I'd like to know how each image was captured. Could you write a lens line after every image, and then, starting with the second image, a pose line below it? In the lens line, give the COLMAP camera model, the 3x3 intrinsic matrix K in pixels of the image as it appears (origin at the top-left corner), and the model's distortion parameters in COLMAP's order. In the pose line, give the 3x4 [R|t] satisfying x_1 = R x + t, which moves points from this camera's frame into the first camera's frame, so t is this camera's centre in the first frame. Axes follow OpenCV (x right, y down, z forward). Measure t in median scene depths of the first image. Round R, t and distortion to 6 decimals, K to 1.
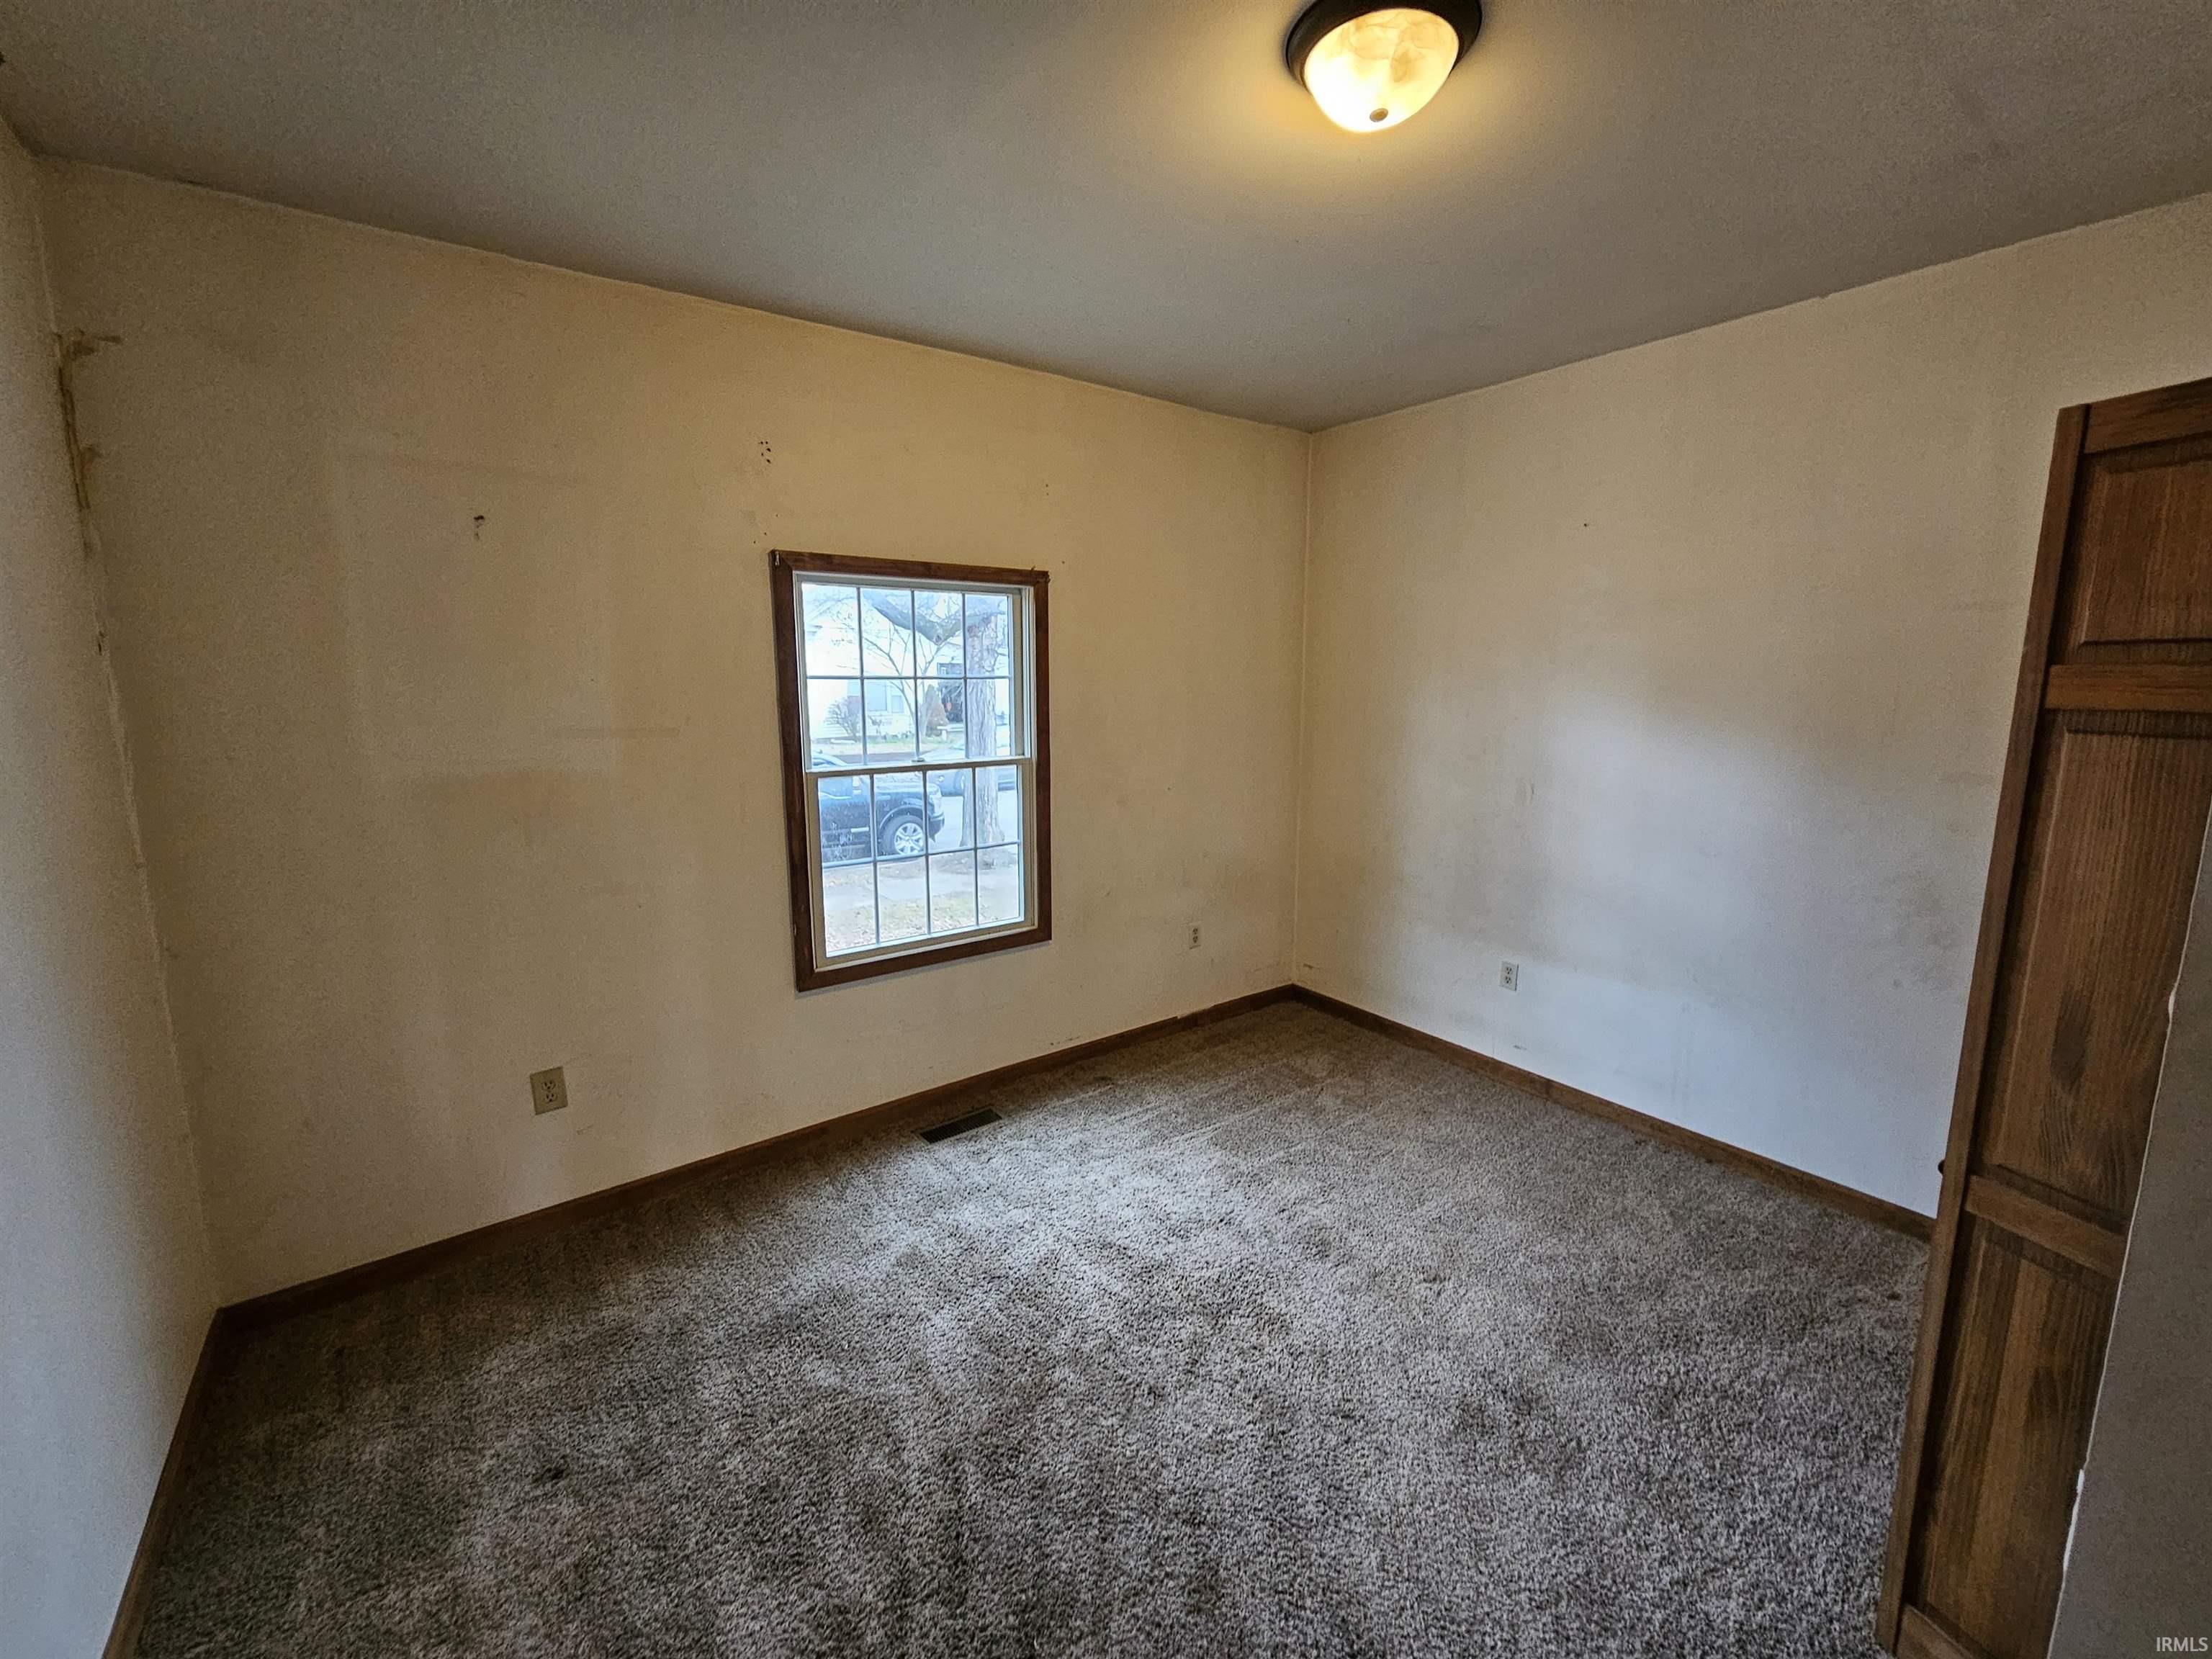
lens RADIAL K [[912.5, 0, 1107.2], [0, 912.5, 817.7], [0, 0, 1]] dist [0.001733, 0.000403]
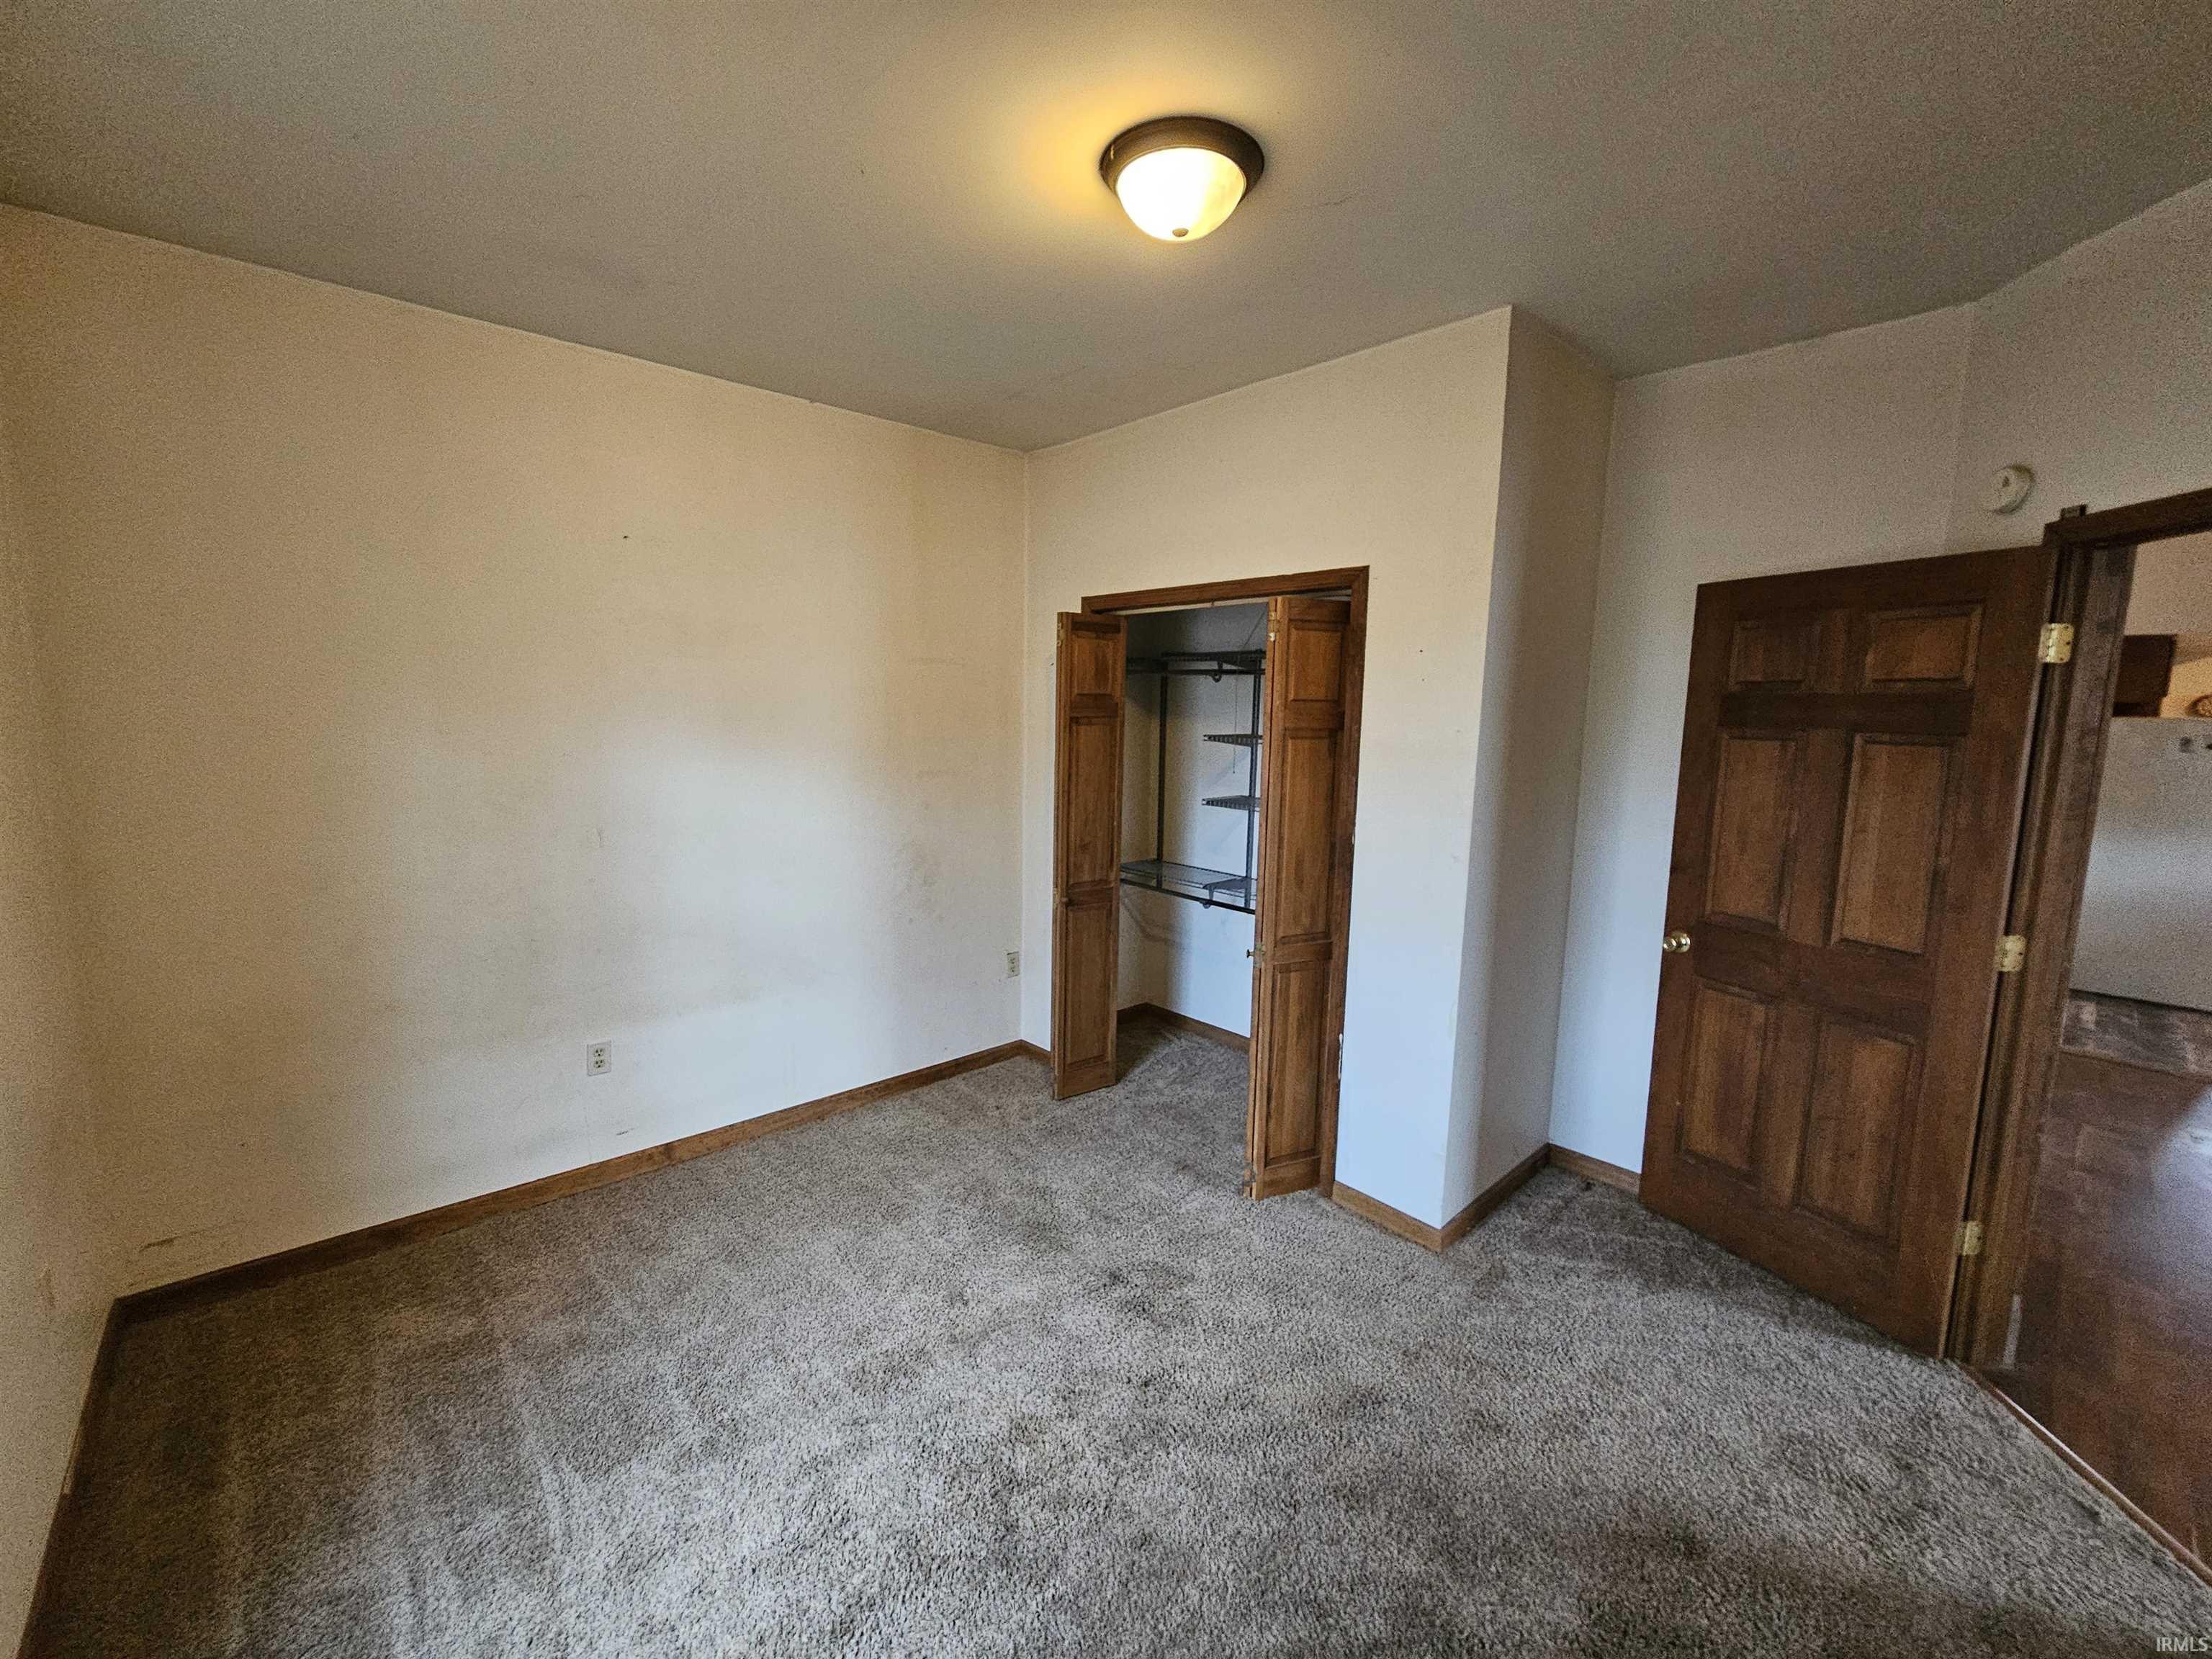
lens RADIAL K [[912.5, 0, 1107.2], [0, 912.5, 817.7], [0, 0, 1]] dist [0.001733, 0.000403]
pose [[-0.105708, -0.123251, 0.986729, -0.566021], [0.135421, 0.981260, 0.137075, -0.131764], [-0.985133, 0.148114, -0.087036, 0.801624]]
